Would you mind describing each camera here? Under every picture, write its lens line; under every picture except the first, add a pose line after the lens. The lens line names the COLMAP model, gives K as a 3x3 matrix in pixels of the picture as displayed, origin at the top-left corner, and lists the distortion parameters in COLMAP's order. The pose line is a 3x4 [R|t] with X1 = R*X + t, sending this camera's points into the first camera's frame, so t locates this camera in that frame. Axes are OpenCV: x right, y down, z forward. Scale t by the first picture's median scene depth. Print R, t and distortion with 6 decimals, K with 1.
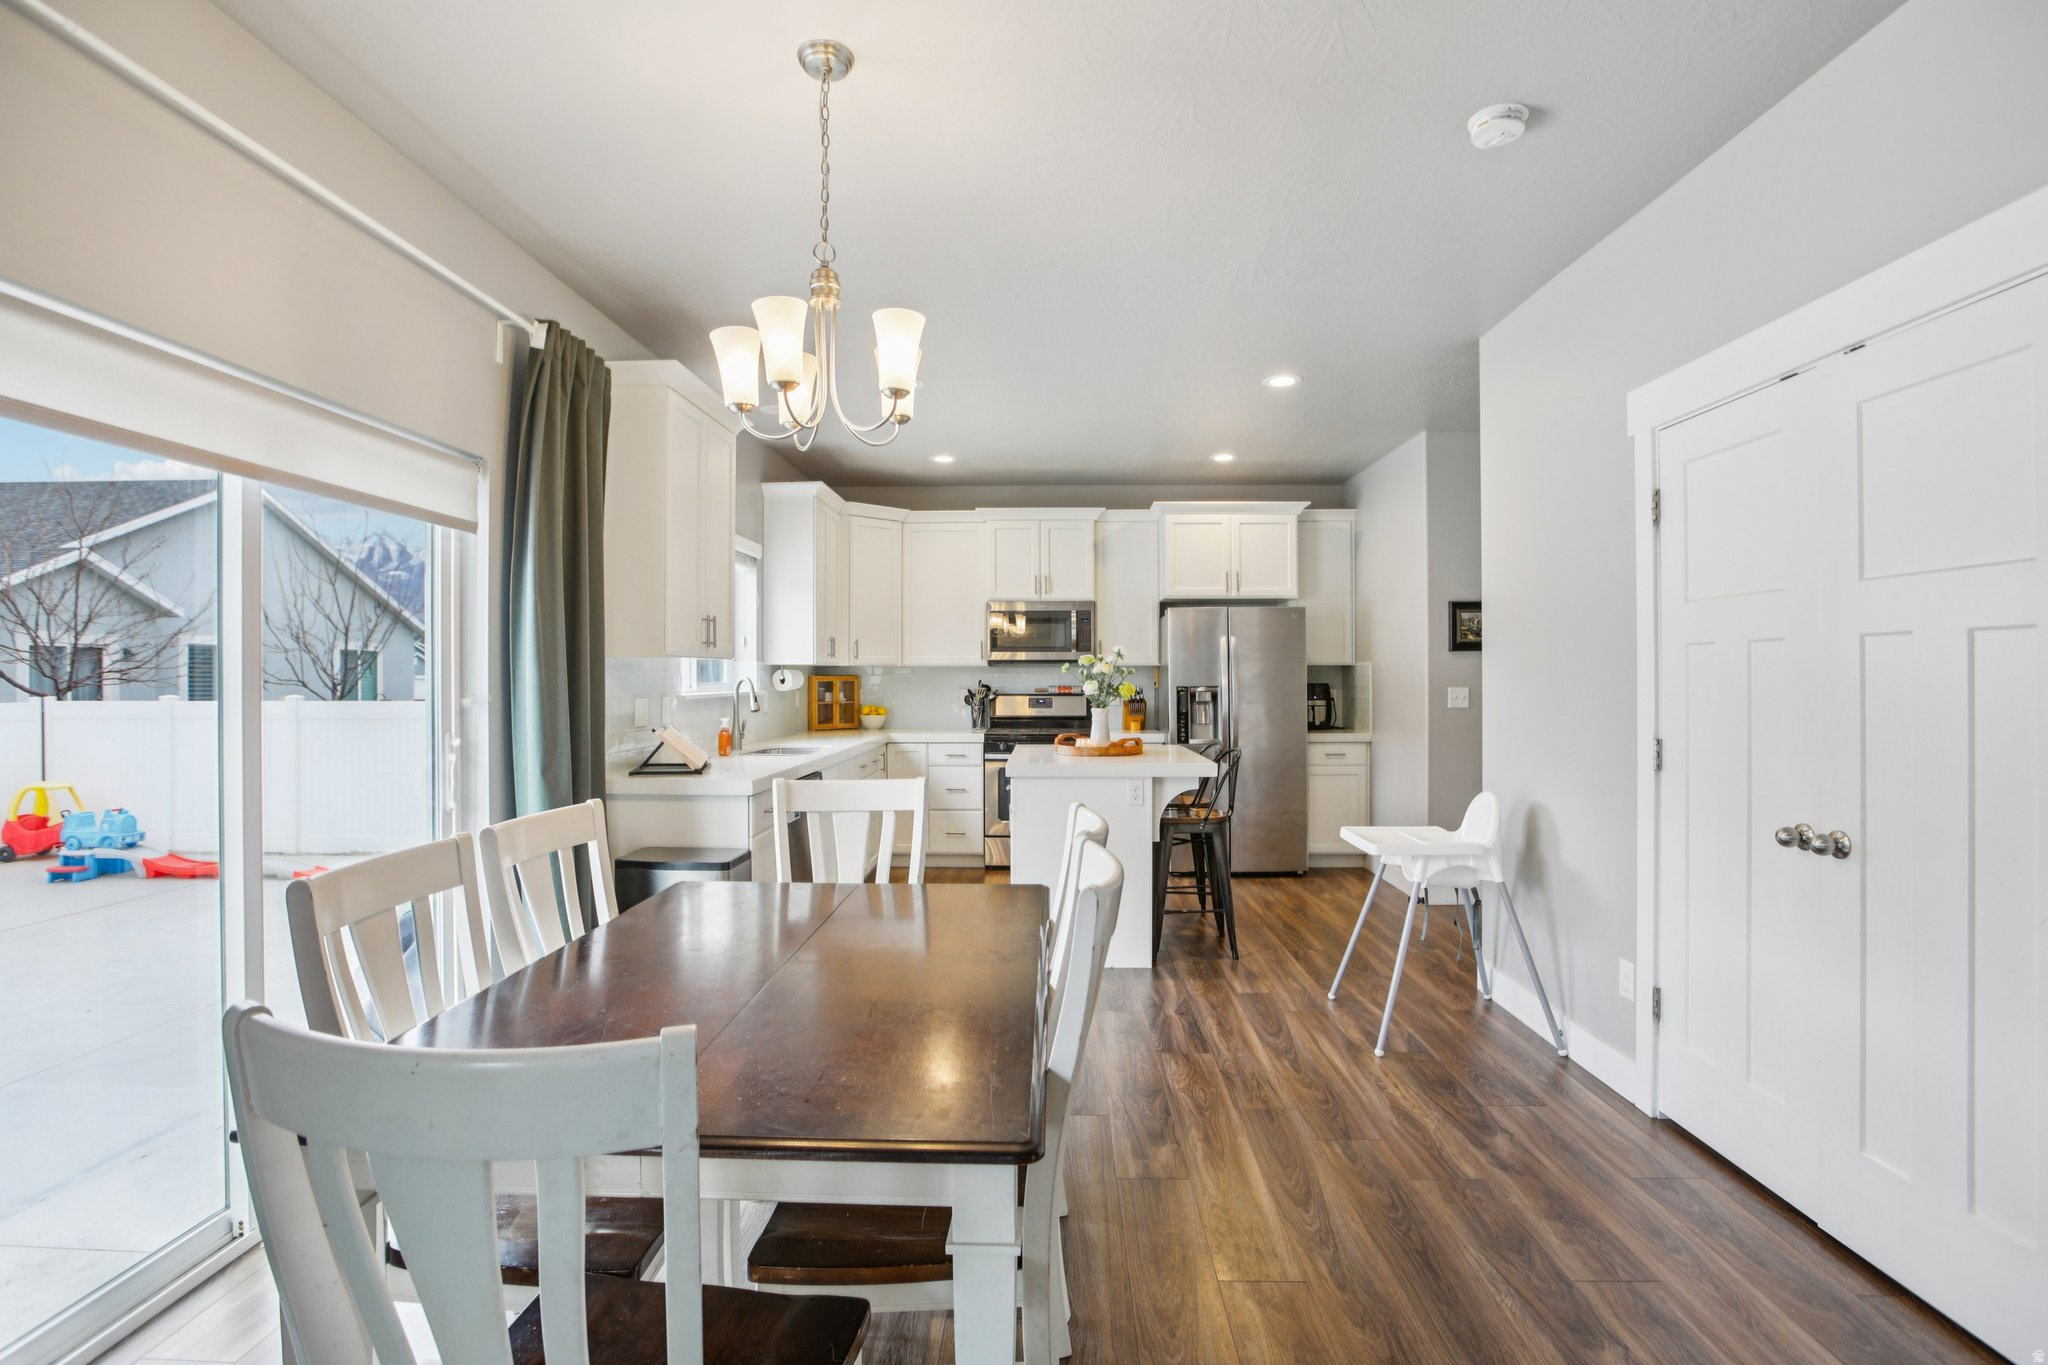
lens RADIAL K [[958.8, 0, 1024.0], [0, 958.8, 682.5], [0, 0, 1]] dist [-0.068170, 0.036223]
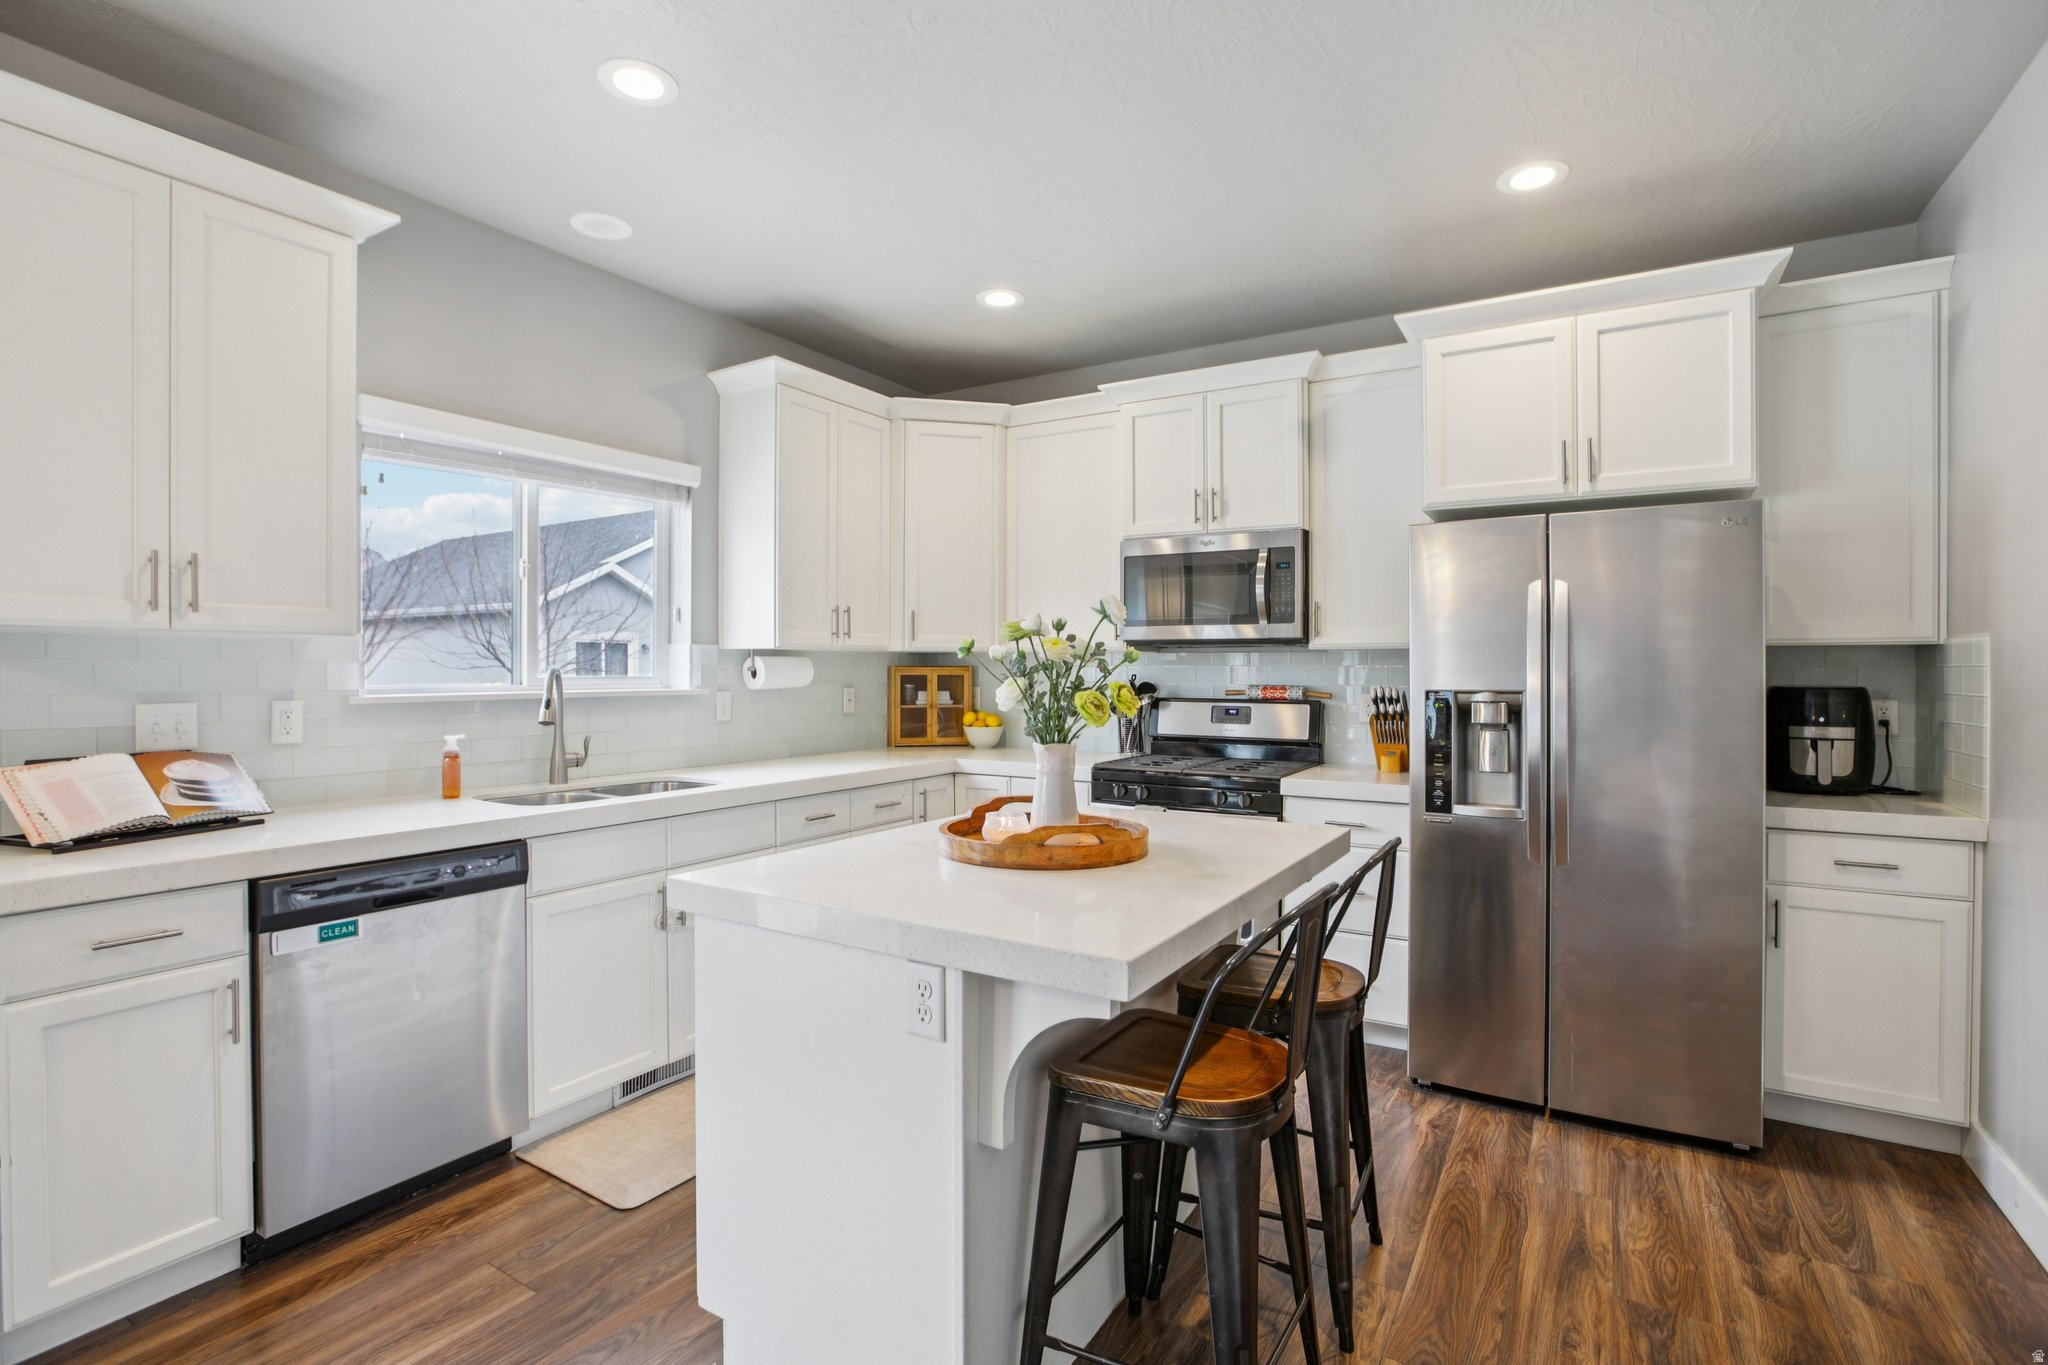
lens RADIAL K [[958.8, 0, 1024.0], [0, 958.8, 682.5], [0, 0, 1]] dist [-0.068170, 0.036223]
pose [[0.868564, 0.010591, -0.495465, 0.208240], [-0.007088, 0.999935, 0.008950, -0.002668], [0.495527, -0.004261, 0.868582, 0.470963]]
